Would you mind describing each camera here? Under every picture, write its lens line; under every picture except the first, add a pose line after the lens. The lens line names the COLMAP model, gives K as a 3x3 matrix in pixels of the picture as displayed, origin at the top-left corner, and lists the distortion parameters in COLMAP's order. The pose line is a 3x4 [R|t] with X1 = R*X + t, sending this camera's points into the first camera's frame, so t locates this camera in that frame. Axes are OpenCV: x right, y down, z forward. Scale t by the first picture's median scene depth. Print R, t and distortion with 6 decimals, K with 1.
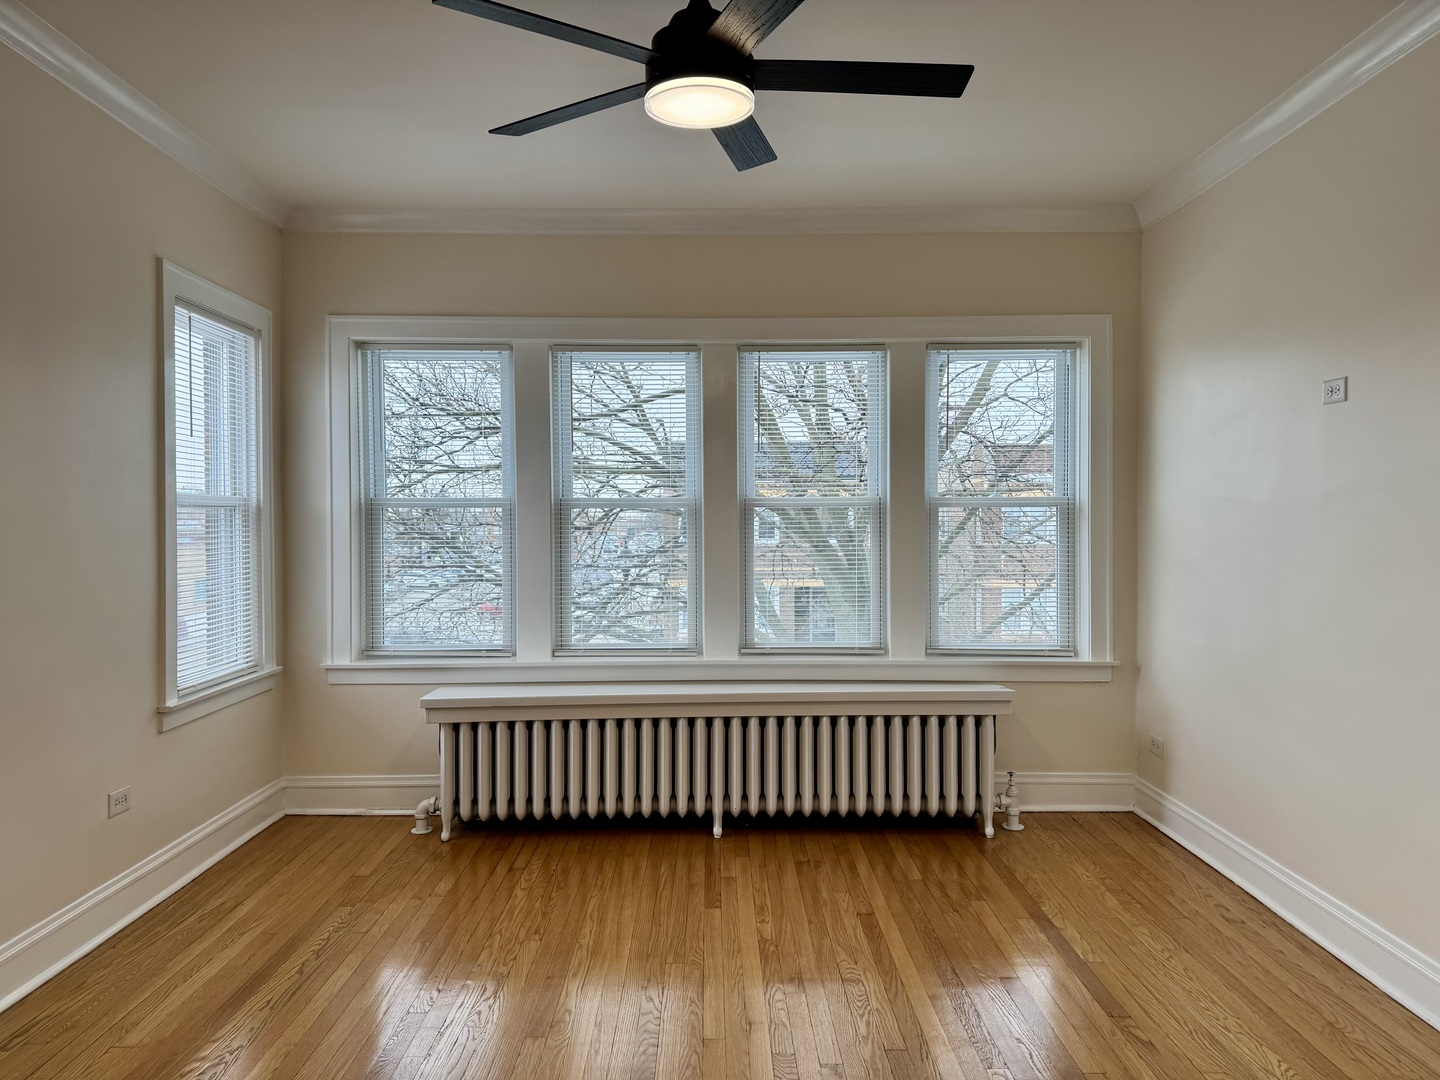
lens RADIAL K [[1003.6, 0, 720.0], [0, 1003.6, 540.0], [0, 0, 1]] dist [0.080650, -0.124947]
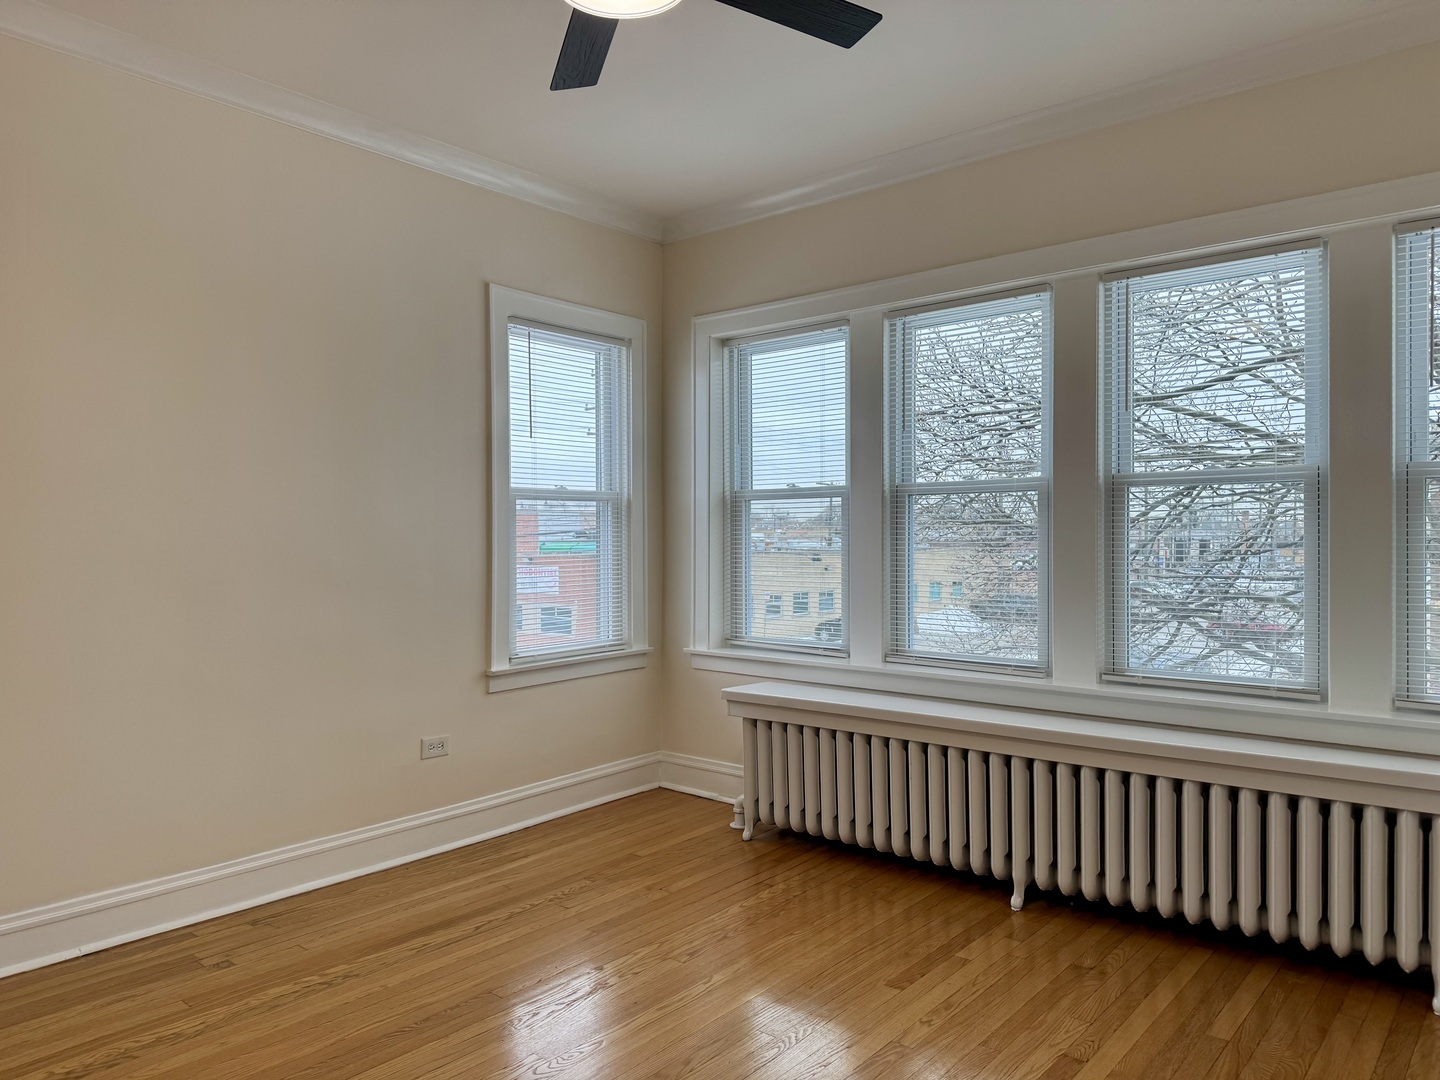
lens RADIAL K [[1006.3, 0, 714.9], [0, 1006.3, 539.9], [0, 0, 1]] dist [0.094550, -0.100413]
pose [[0.761484, 0.006283, -0.648153, 0.331055], [-0.009826, 0.999950, -0.001851, 0.011460], [0.648109, 0.007779, 0.761508, 0.238640]]
